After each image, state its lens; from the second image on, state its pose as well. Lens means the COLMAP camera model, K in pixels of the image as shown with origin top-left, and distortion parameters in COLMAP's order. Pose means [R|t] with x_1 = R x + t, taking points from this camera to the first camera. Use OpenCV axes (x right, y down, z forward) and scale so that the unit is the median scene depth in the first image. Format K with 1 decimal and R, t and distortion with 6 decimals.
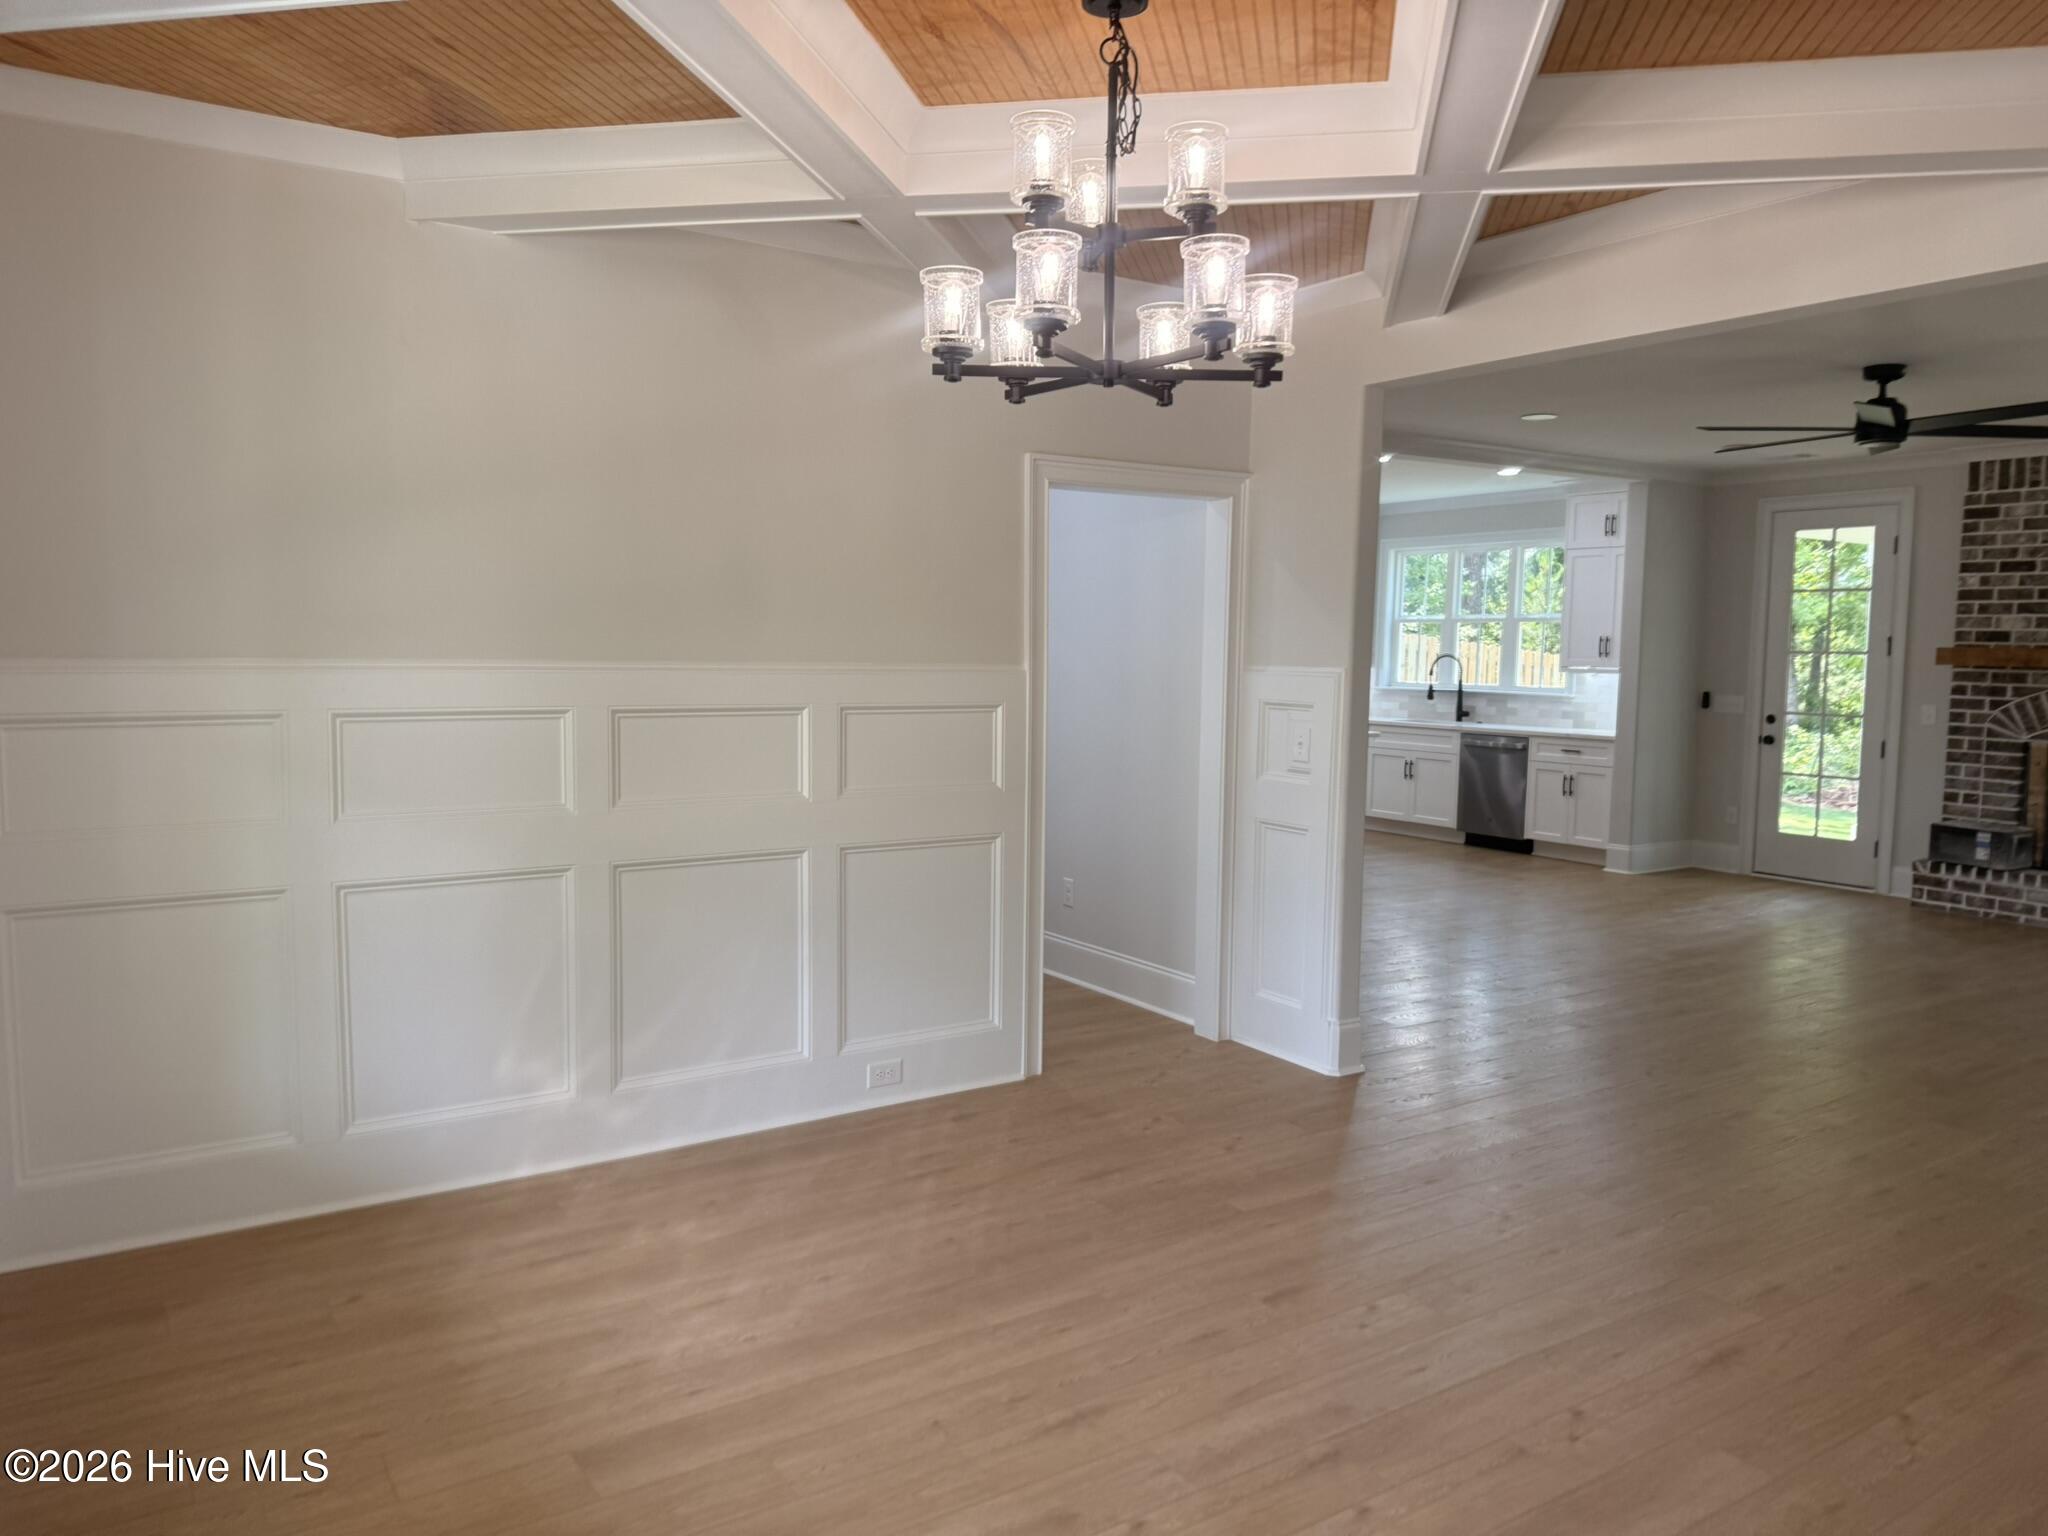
lens RADIAL K [[1472.8, 0, 1061.0], [0, 1472.8, 765.7], [0, 0, 1]] dist [0.069034, -0.075080]
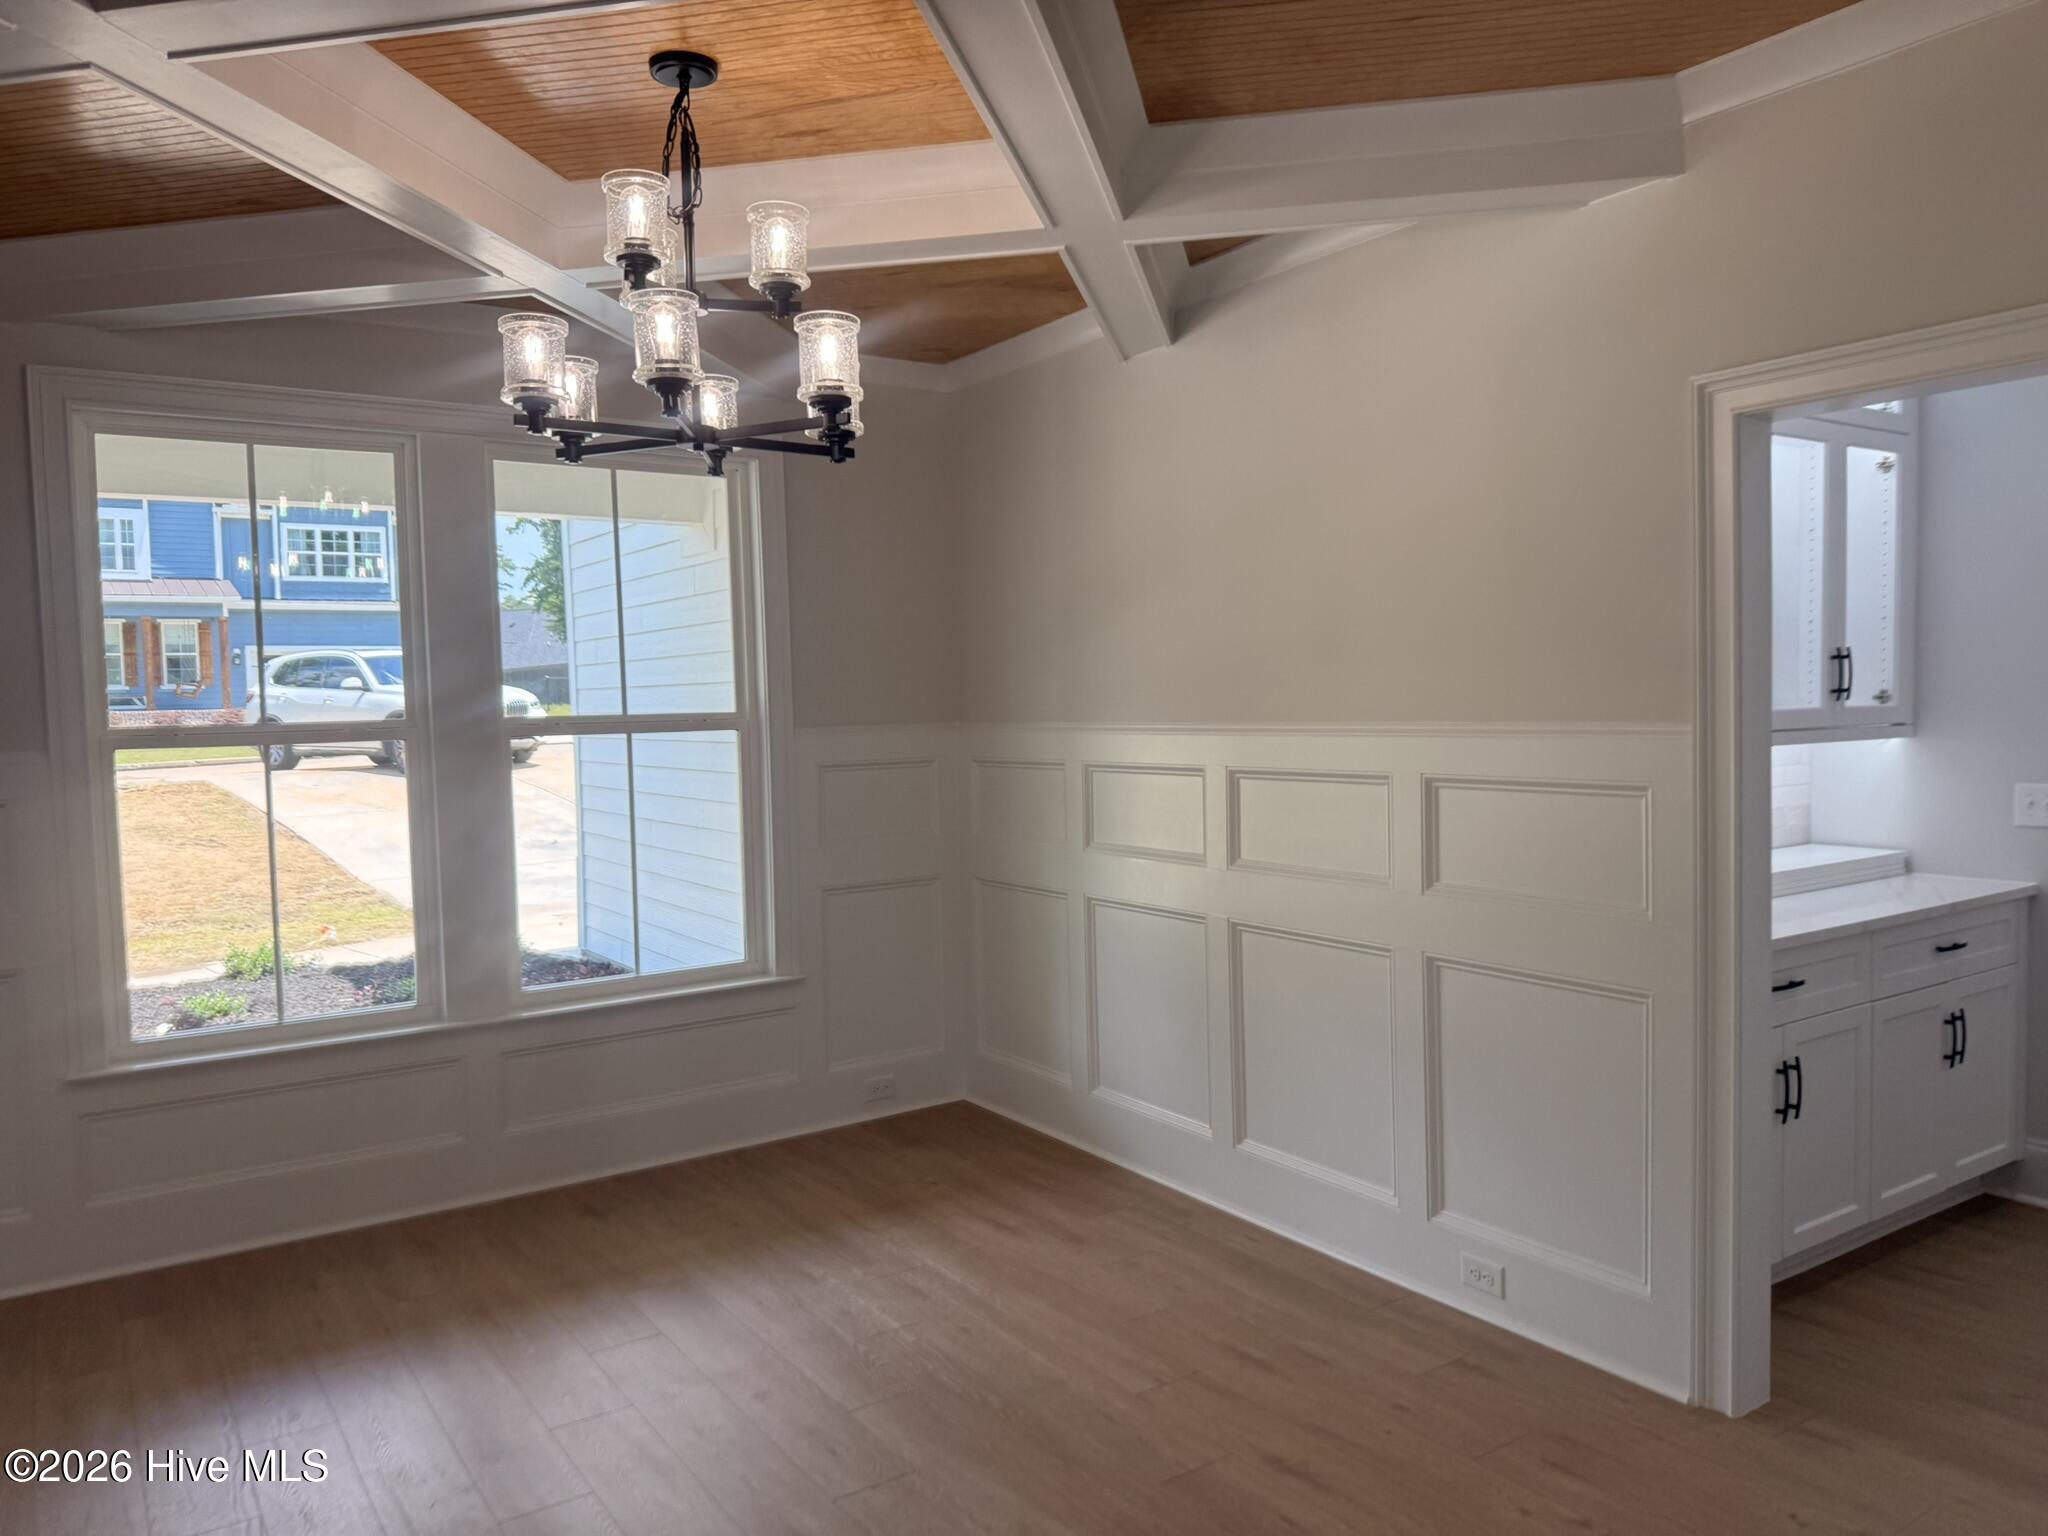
lens RADIAL K [[1430.1, 0, 1013.7], [0, 1430.1, 775.2], [0, 0, 1]] dist [0.125095, -0.213558]
pose [[-0.017079, 0.029621, -0.999415, 0.743909], [-0.073655, 0.996808, 0.030803, -0.057304], [0.997138, 0.074138, -0.014842, 0.932095]]
